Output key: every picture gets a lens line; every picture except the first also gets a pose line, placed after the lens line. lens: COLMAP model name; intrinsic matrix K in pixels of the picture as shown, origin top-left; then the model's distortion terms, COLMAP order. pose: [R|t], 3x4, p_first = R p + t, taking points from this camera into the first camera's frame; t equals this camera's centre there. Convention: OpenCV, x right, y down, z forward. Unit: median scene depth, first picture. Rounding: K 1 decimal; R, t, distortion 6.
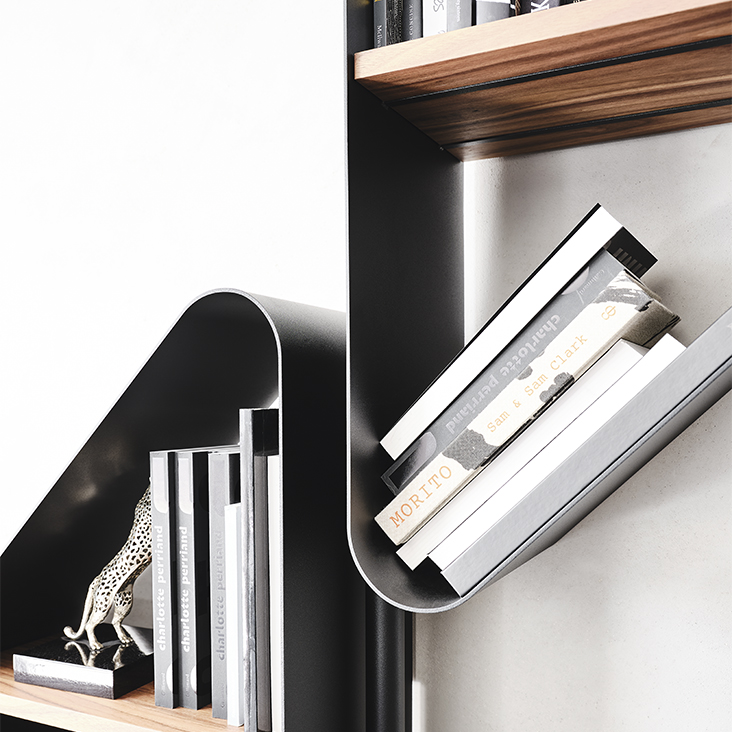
lens RADIAL K [[819.2, 0, 365.9], [0, 819.2, 421.8], [0, 0, 1]] dist [0.003289, -0.005271]
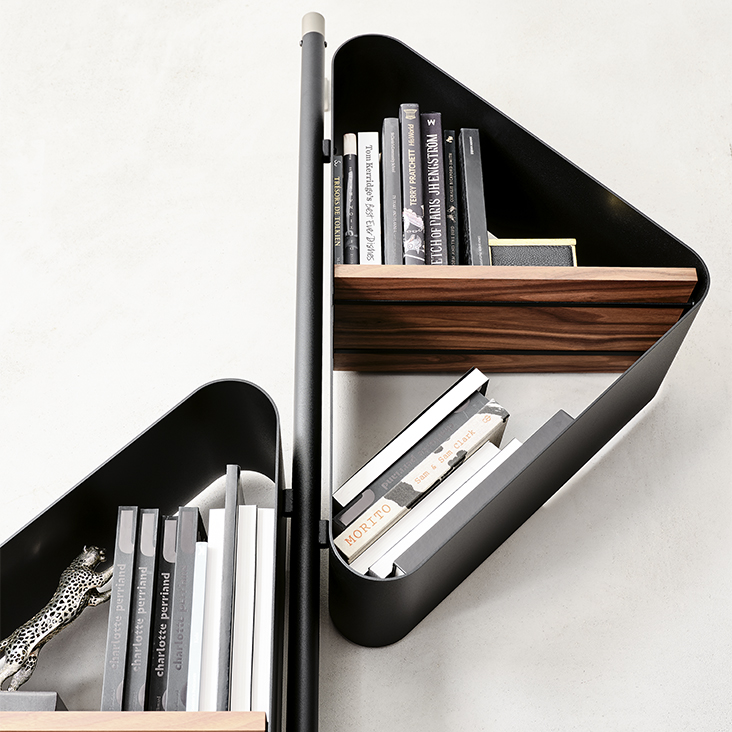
lens RADIAL K [[1252.9, 0, 366.0], [0, 1252.9, 366.0], [0, 0, 1]] dist [0.006853, -0.022425]
pose [[0.869565, 0.243045, 0.429868, -0.961609], [0.021954, 0.850609, -0.525340, 1.019830], [-0.493331, 0.466255, 0.734324, -0.766153]]
